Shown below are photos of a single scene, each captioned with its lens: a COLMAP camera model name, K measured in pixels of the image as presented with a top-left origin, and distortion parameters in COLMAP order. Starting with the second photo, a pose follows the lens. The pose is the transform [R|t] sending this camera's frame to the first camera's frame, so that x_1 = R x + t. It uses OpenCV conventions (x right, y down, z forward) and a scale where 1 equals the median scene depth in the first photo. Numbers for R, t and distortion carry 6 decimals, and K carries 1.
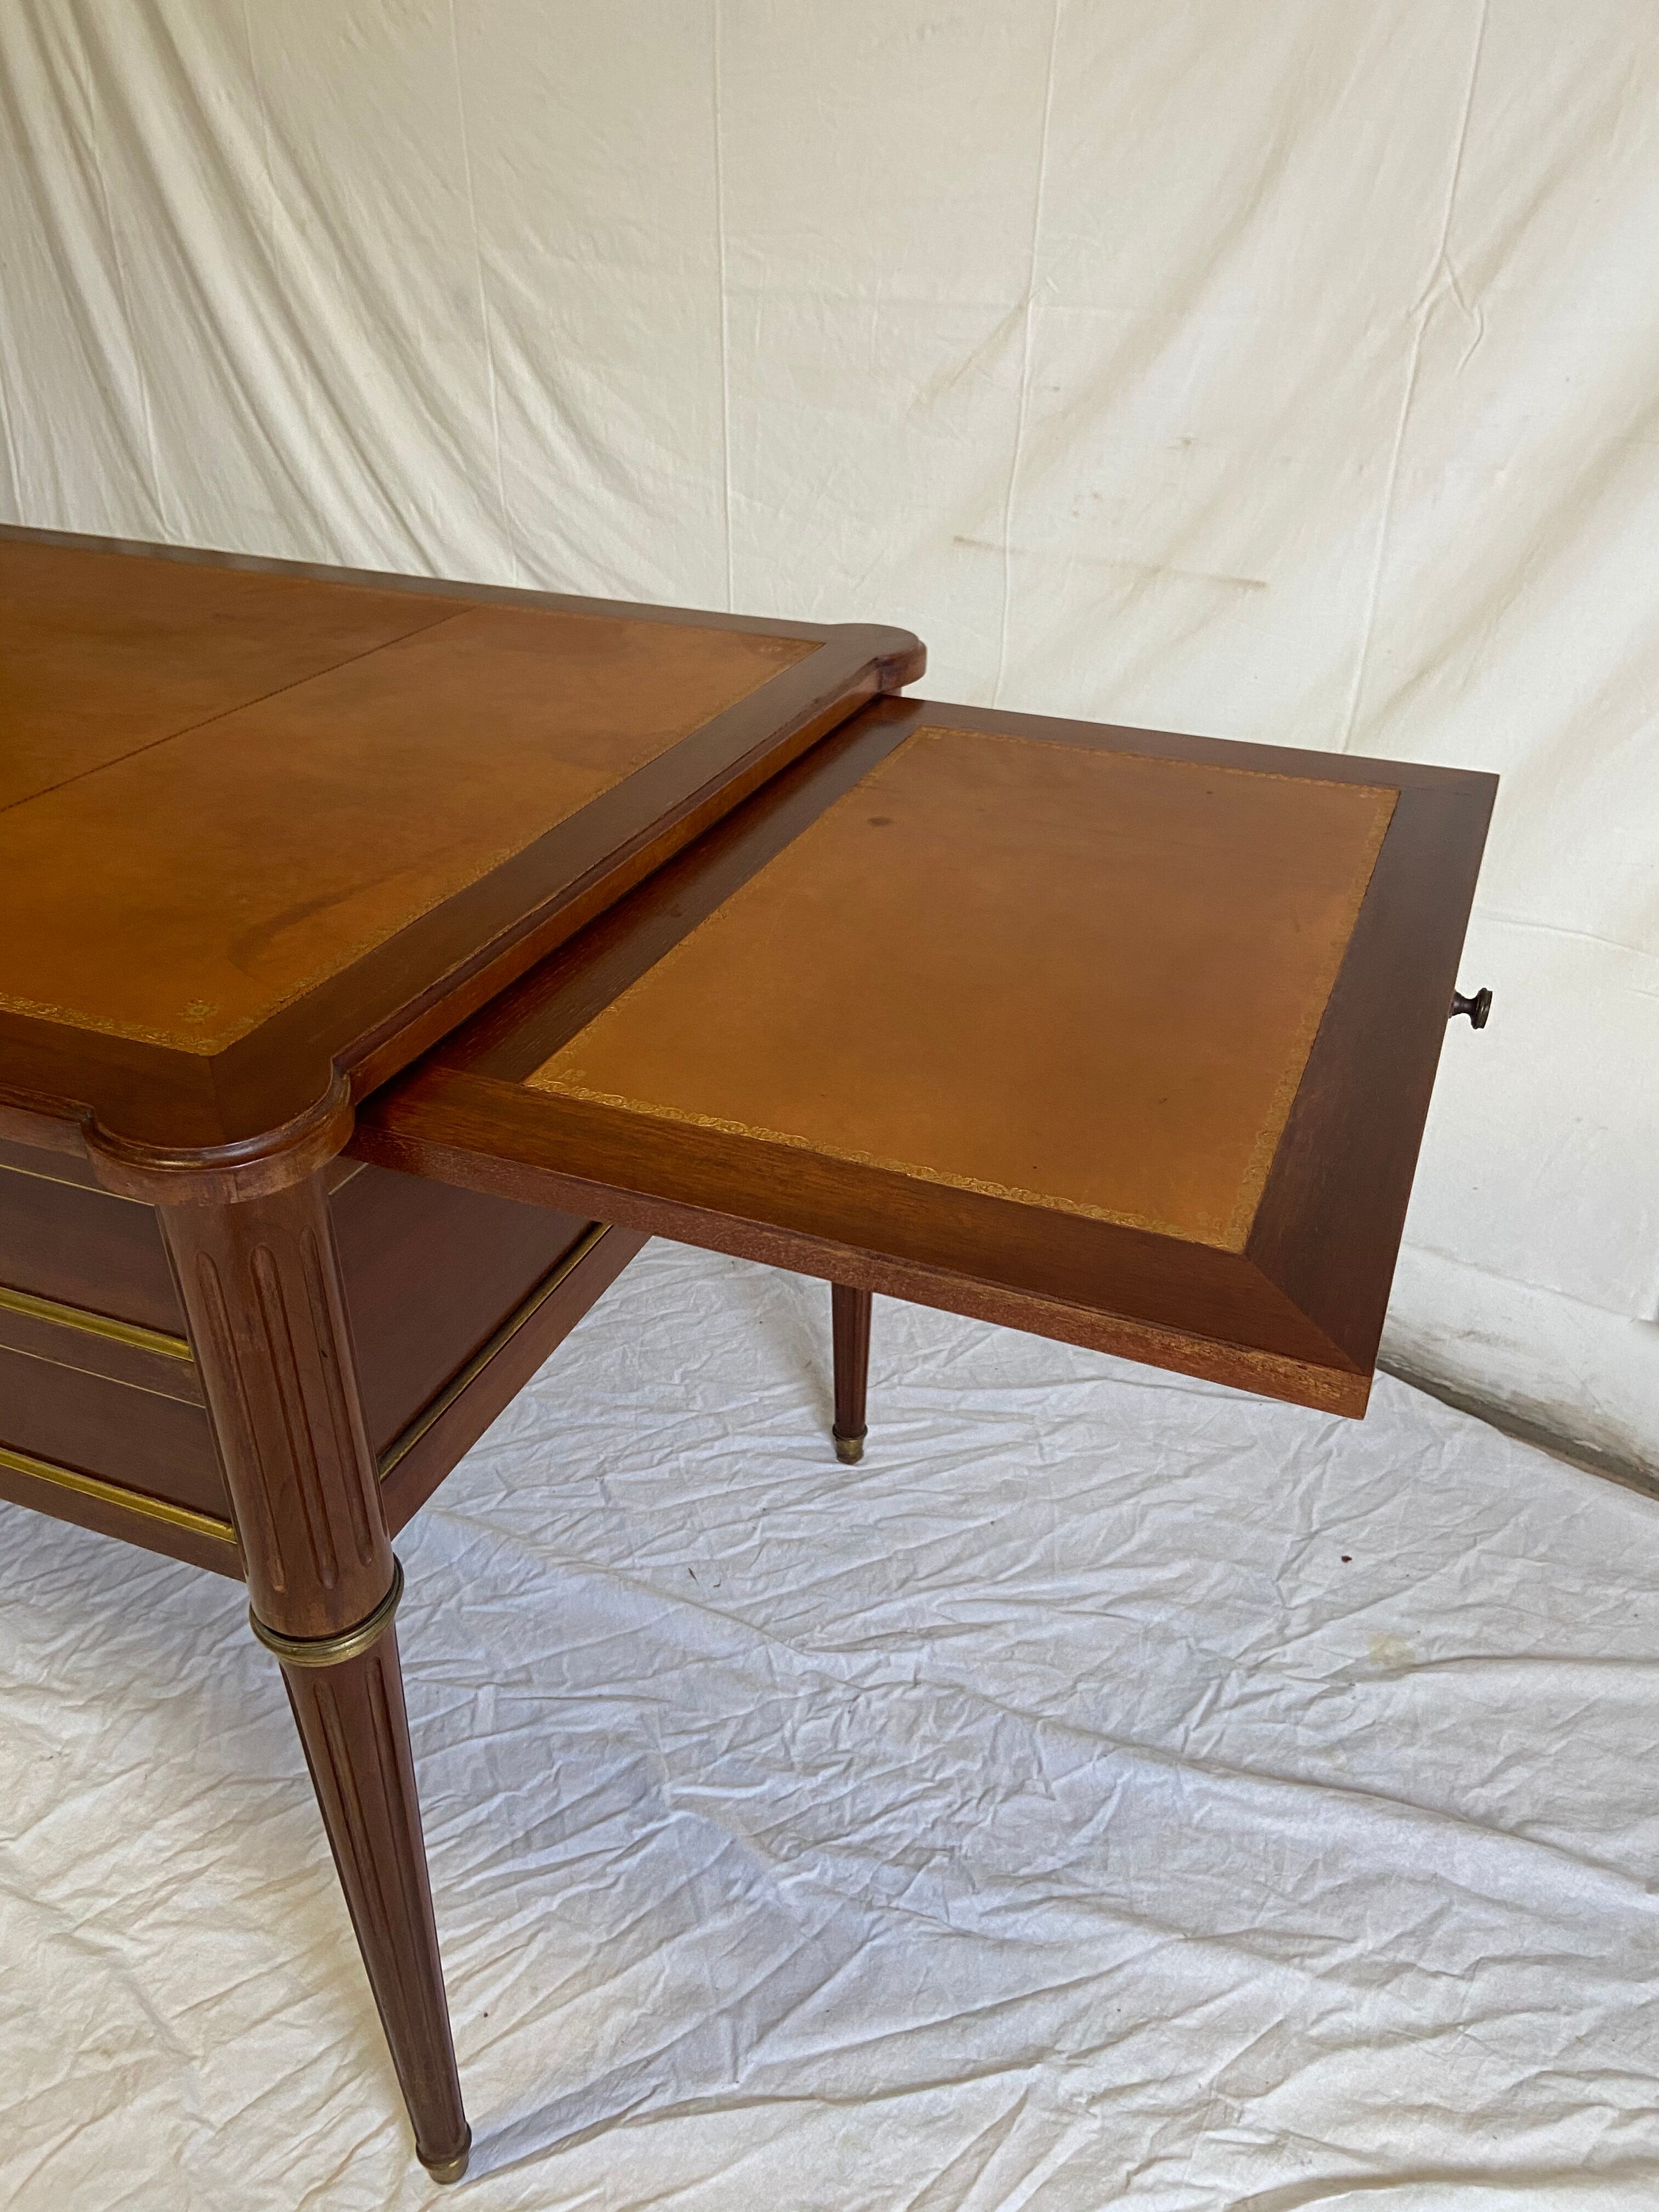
lens RADIAL K [[1653.0, 0, 838.0], [0, 1653.0, 1056.3], [0, 0, 1]] dist [0.108964, -0.130422]
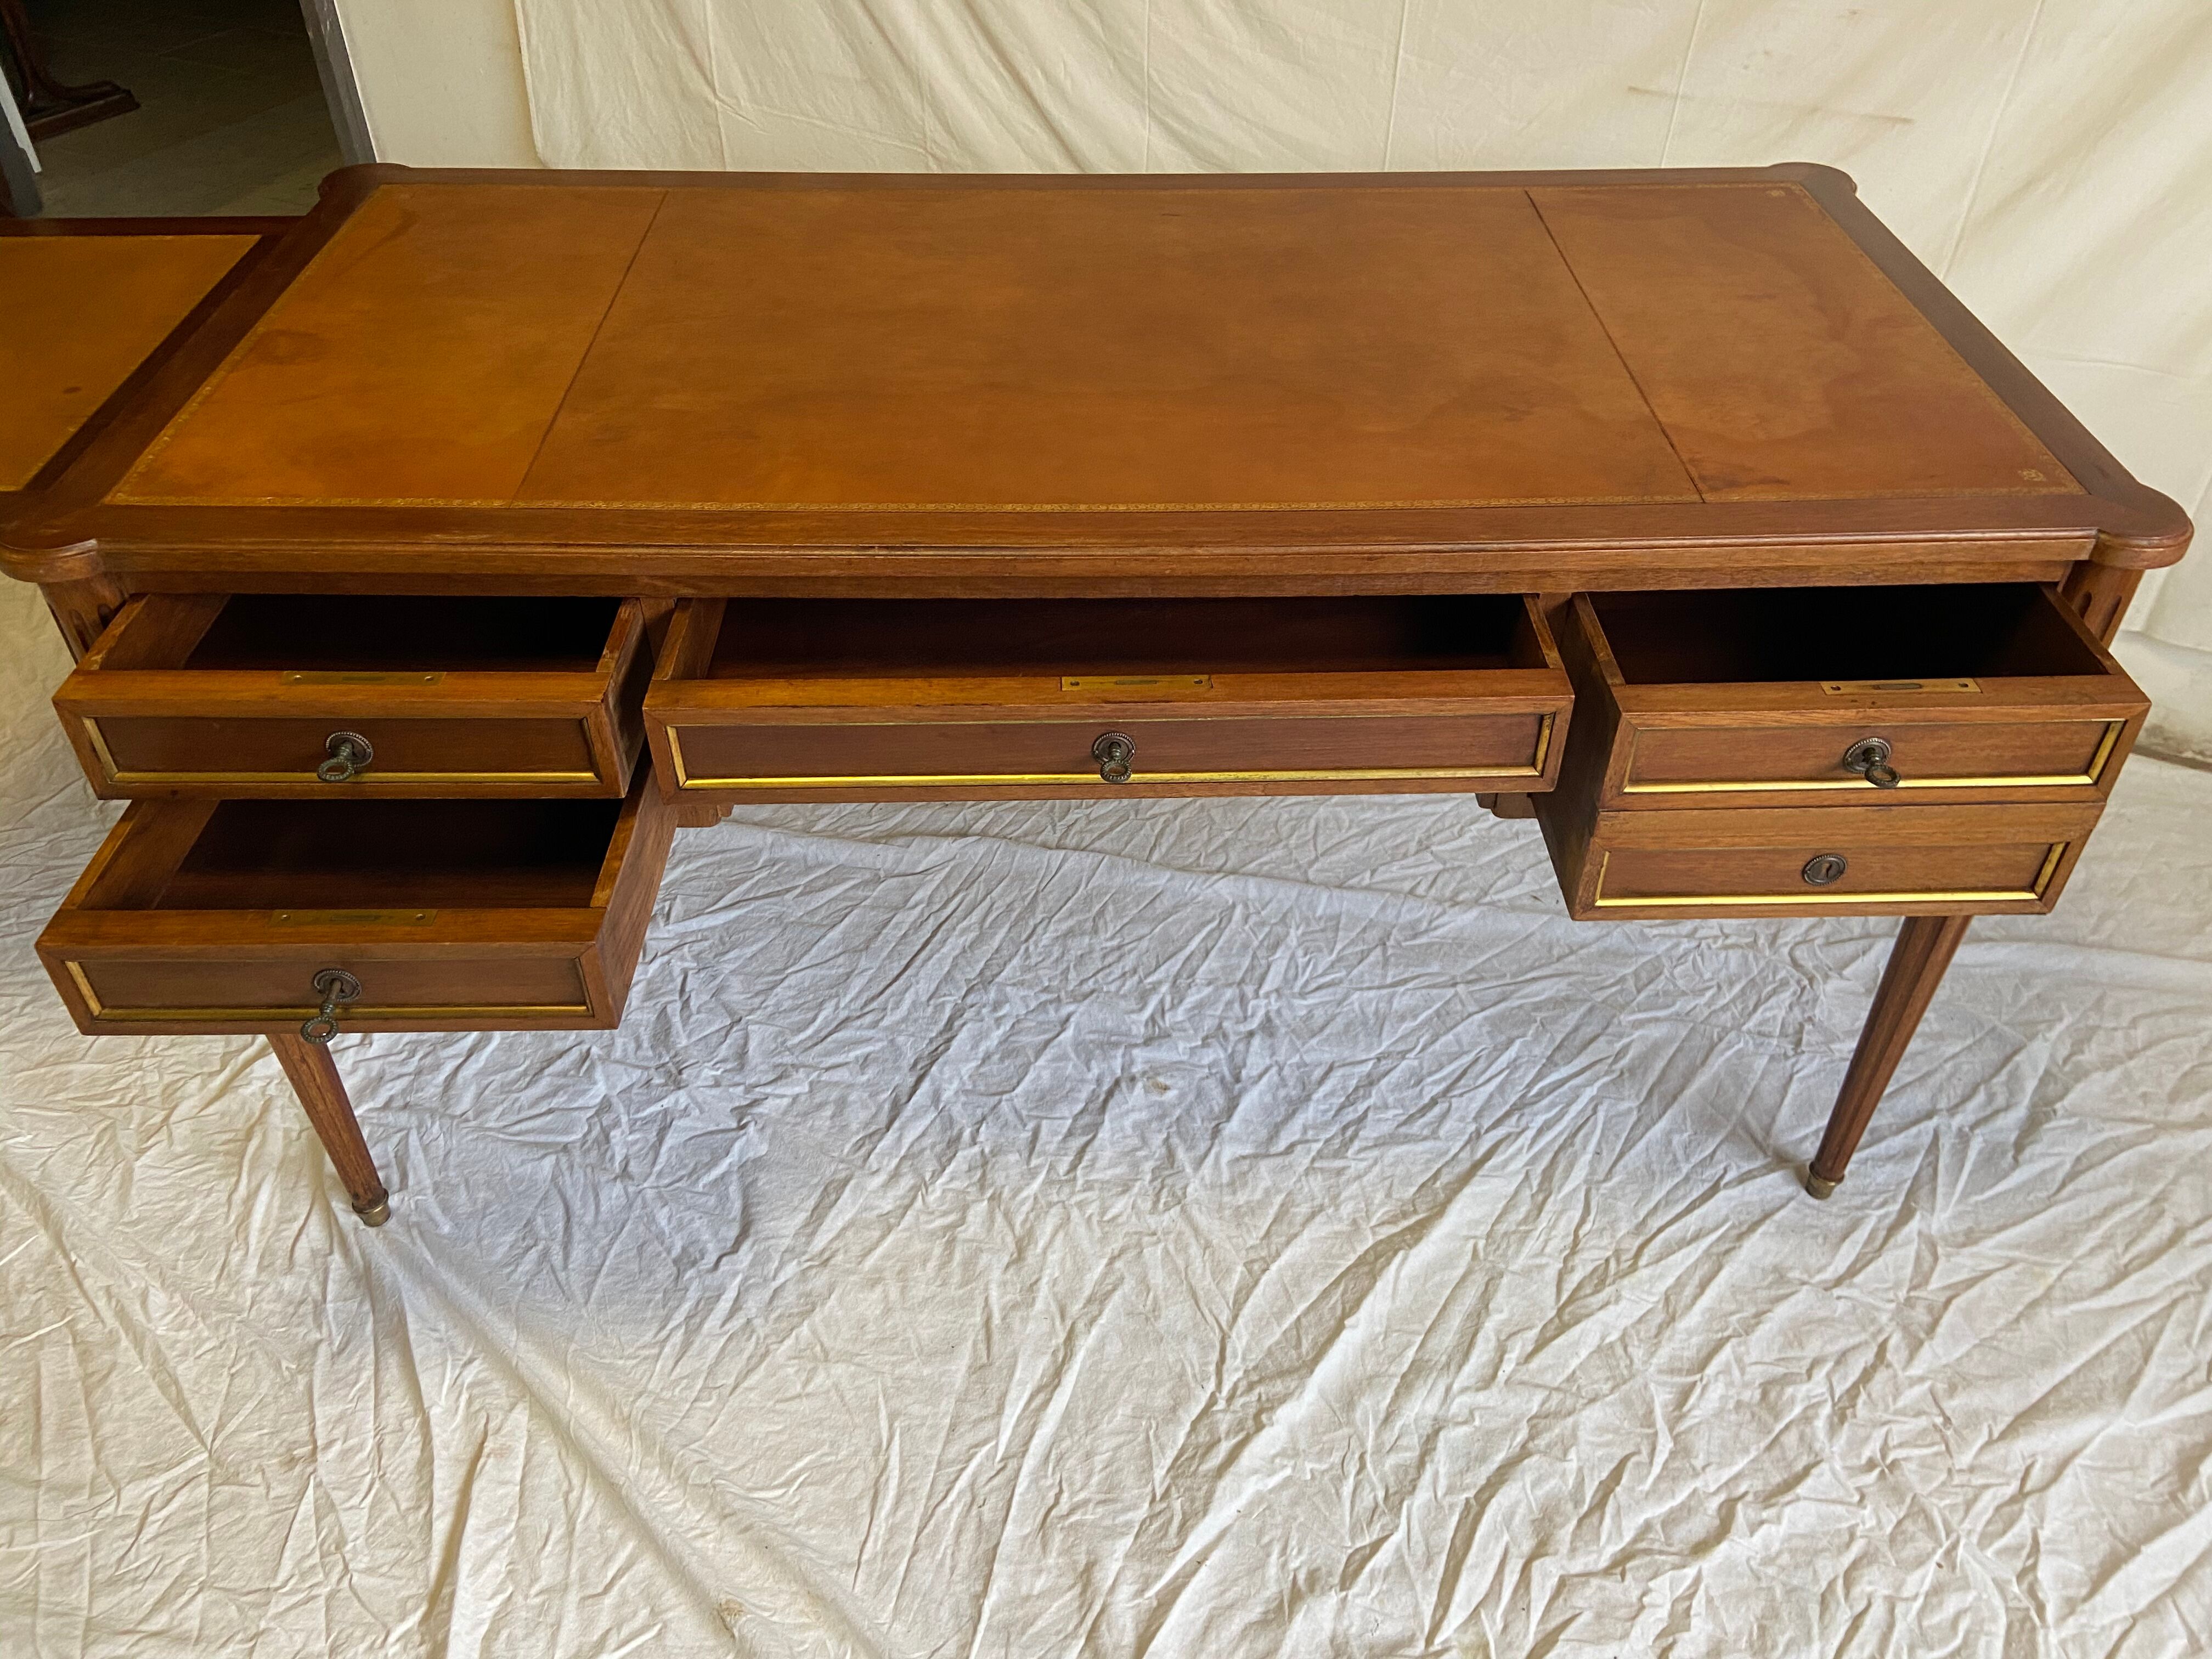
lens RADIAL K [[1653.0, 0, 1136.5], [0, 1653.0, 827.5], [0, 0, 1]] dist [0.108964, -0.130422]
pose [[0.972246, -0.148606, 0.180703, -0.661505], [0.113639, 0.975092, 0.190476, -0.054254], [-0.204508, -0.164654, 0.964917, -0.273613]]
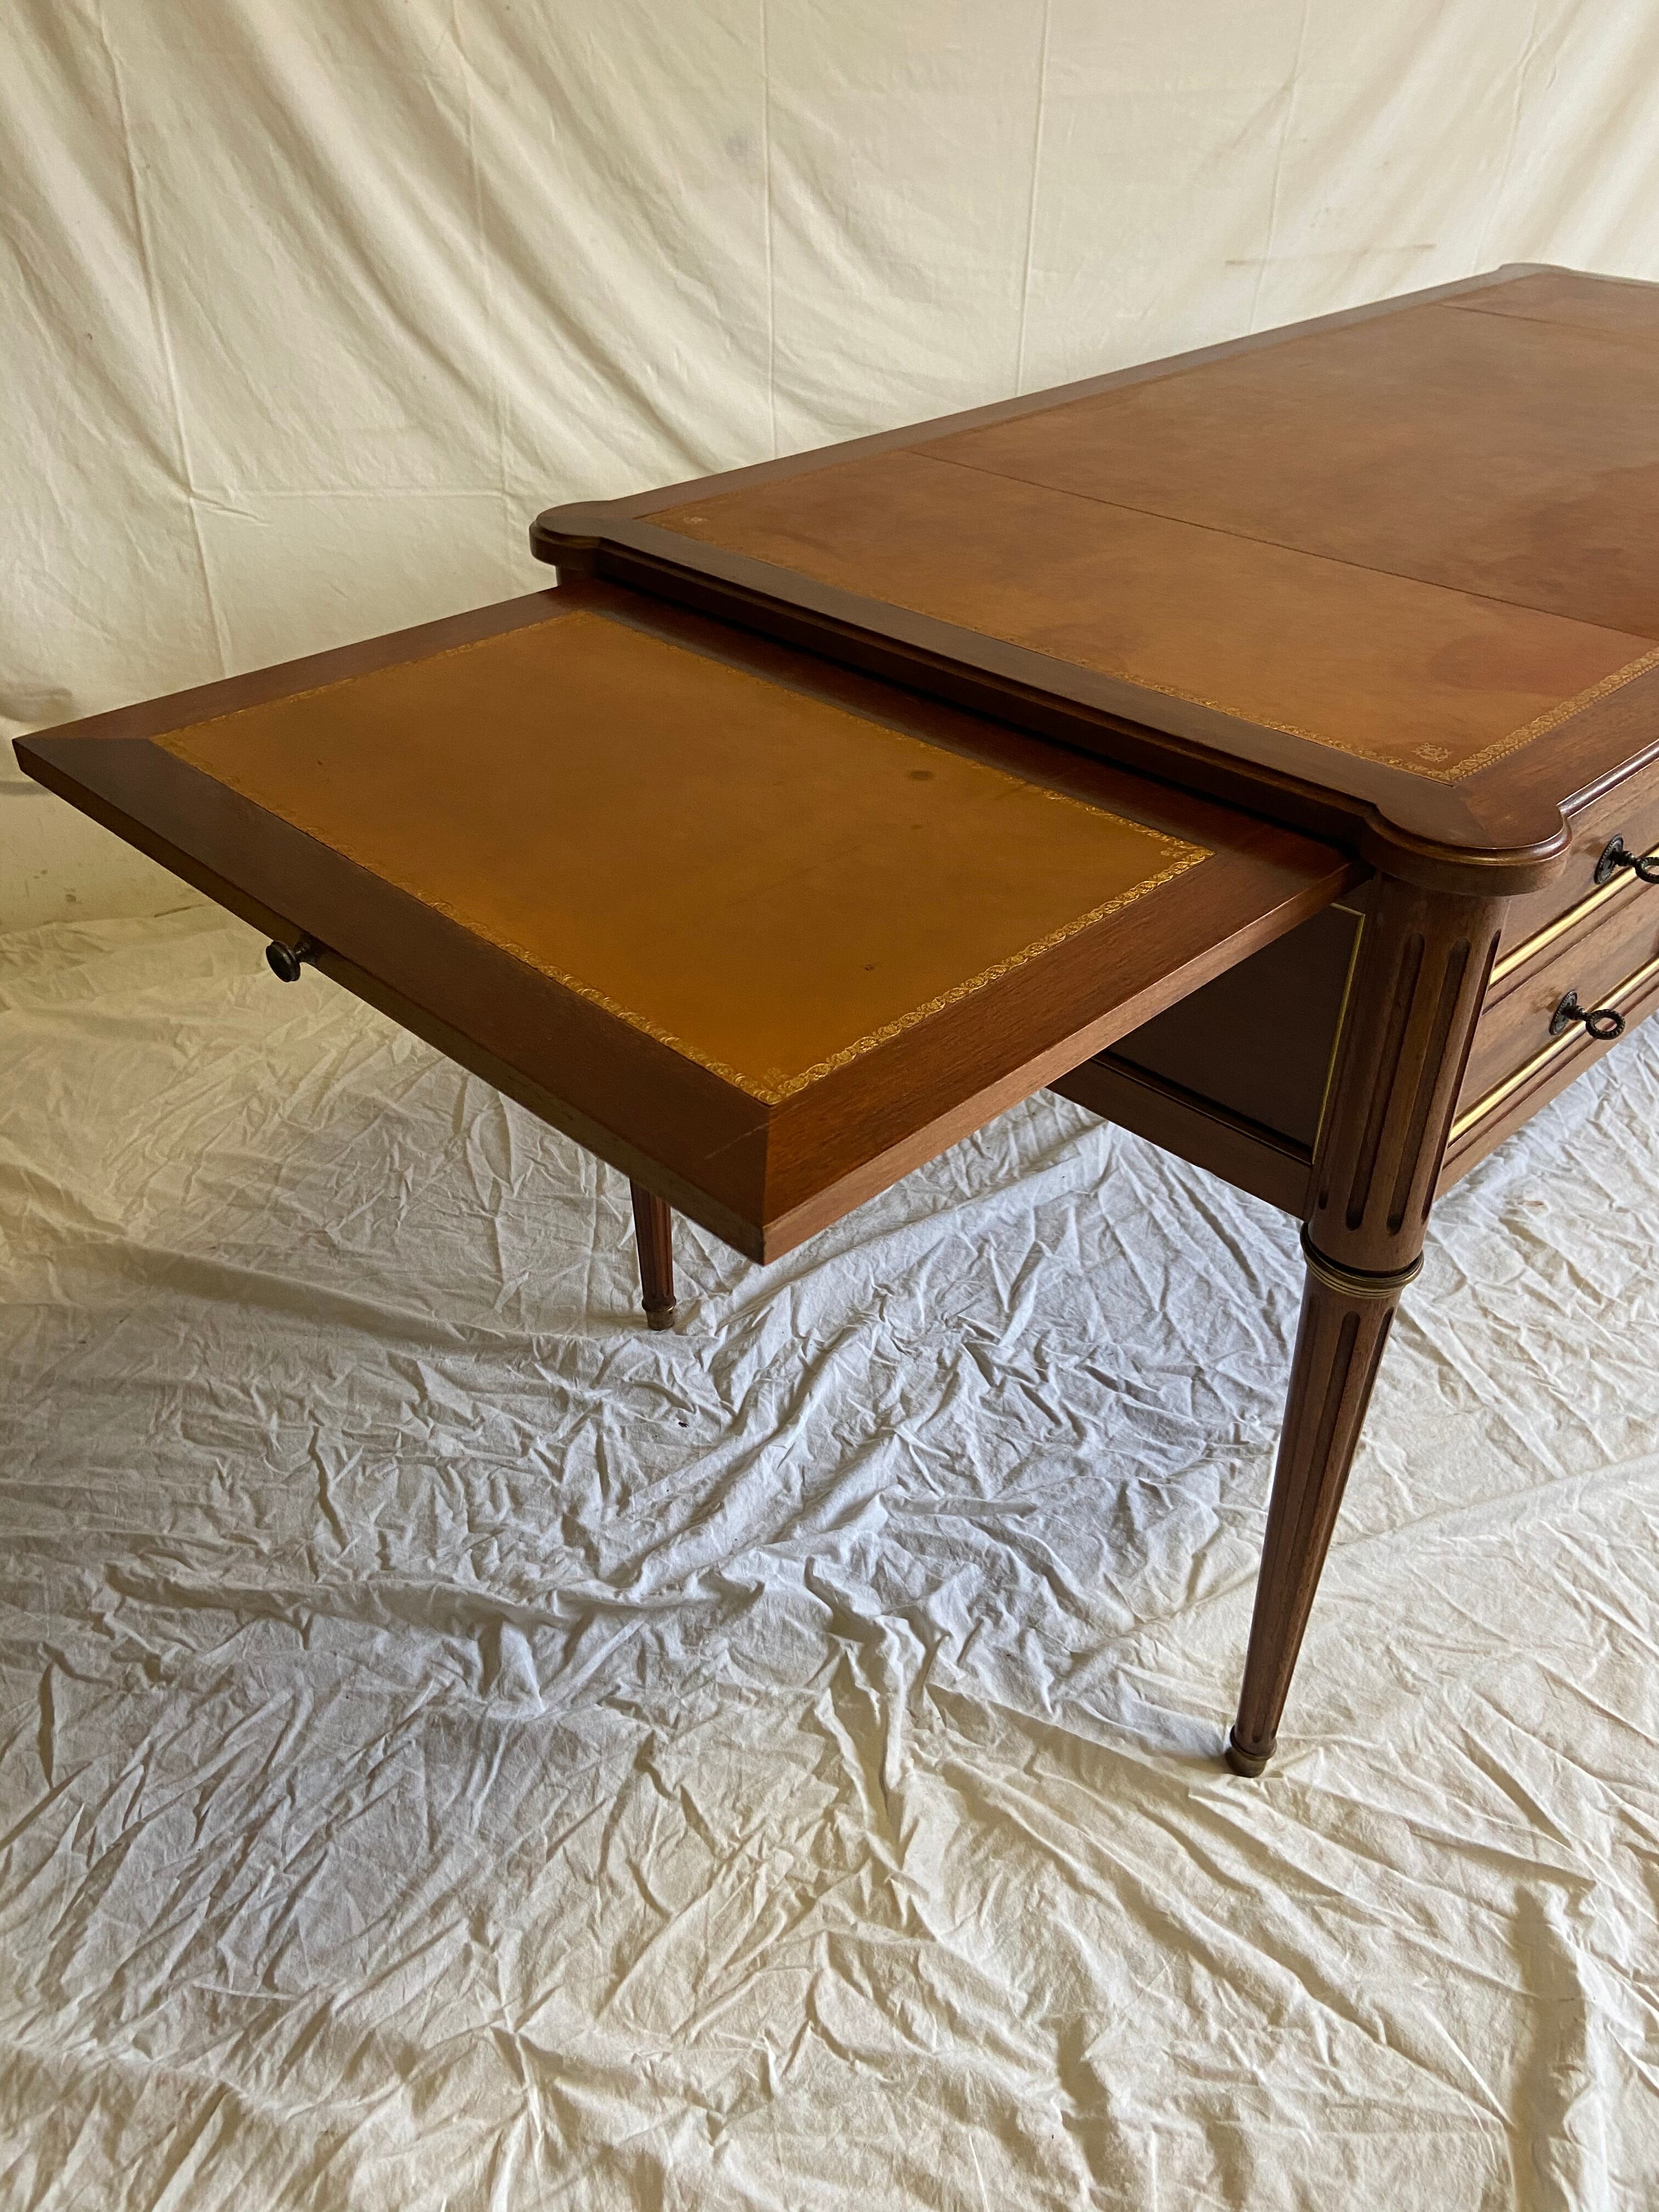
lens RADIAL K [[1653.0, 0, 829.2], [0, 1653.0, 1069.9], [0, 0, 1]] dist [0.108964, -0.130422]
pose [[0.546934, -0.475088, 0.689315, -1.537098], [0.415636, 0.868832, 0.269030, -0.262586], [-0.726712, 0.139362, 0.672658, 0.417410]]
